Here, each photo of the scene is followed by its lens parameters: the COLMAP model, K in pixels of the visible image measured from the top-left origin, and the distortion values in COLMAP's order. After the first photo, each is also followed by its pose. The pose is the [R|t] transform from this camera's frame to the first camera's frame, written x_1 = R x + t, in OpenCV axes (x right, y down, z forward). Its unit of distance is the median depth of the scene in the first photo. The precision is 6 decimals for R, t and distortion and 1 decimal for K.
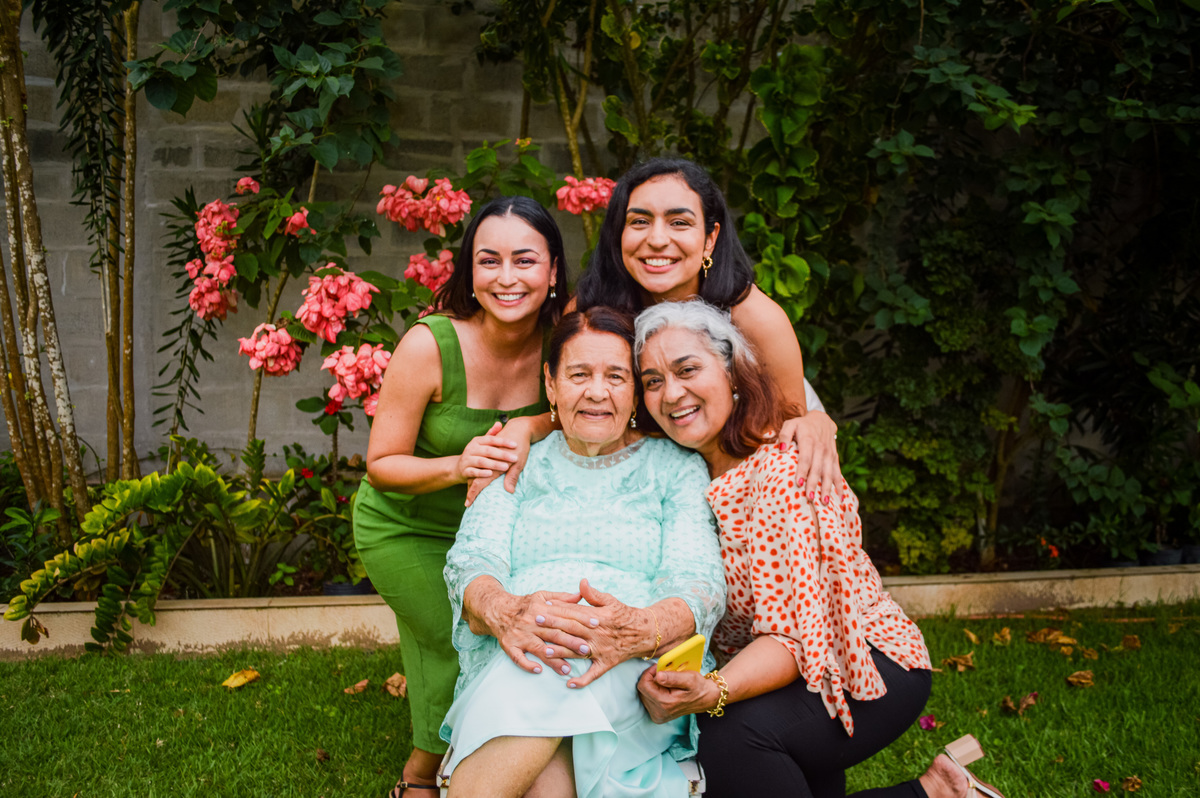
lens RADIAL K [[1039.3, 0, 599.1], [0, 1039.3, 403.5], [0, 0, 1]] dist [-0.021873, 0.003413]
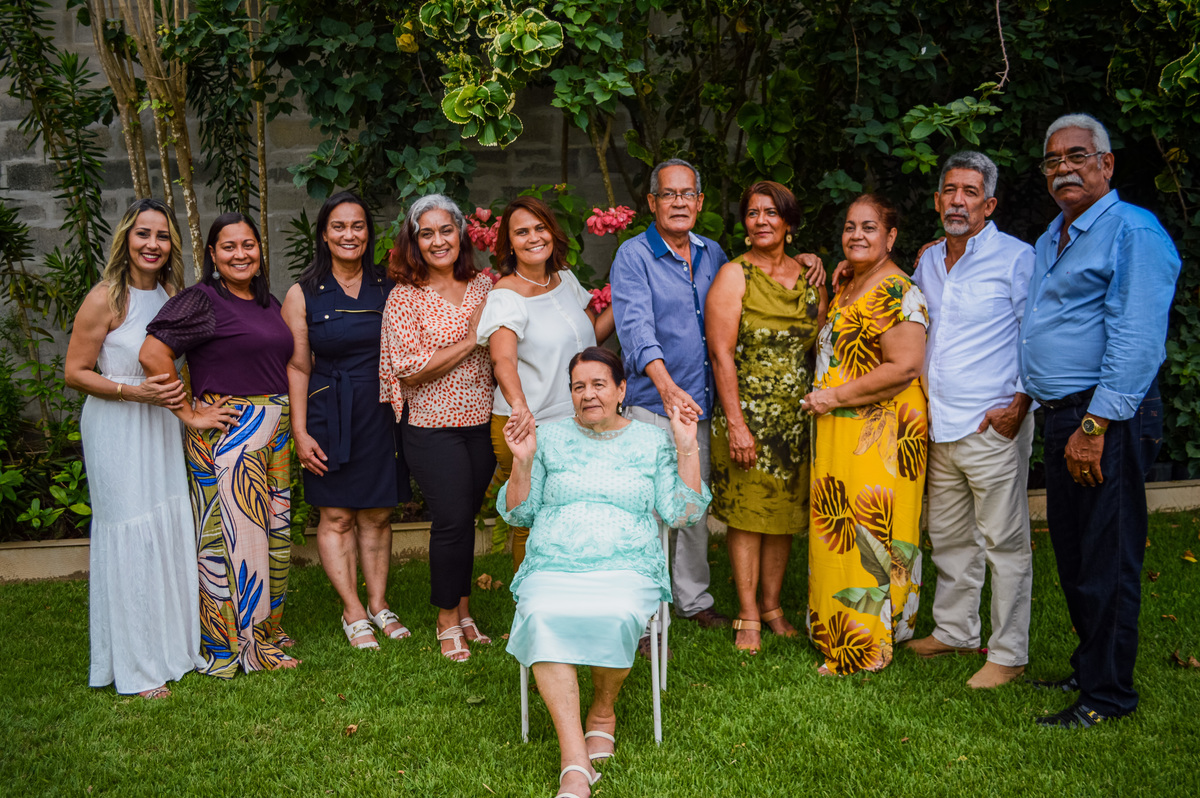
lens RADIAL K [[1119.6, 0, 599.8], [0, 1119.6, 397.2], [0, 0, 1]] dist [0.012057, 0.000000]
pose [[0.997737, -0.024847, -0.062477, 0.057444], [0.029591, 0.996655, 0.076180, -0.082427], [0.060375, -0.077856, 0.995135, -0.432561]]
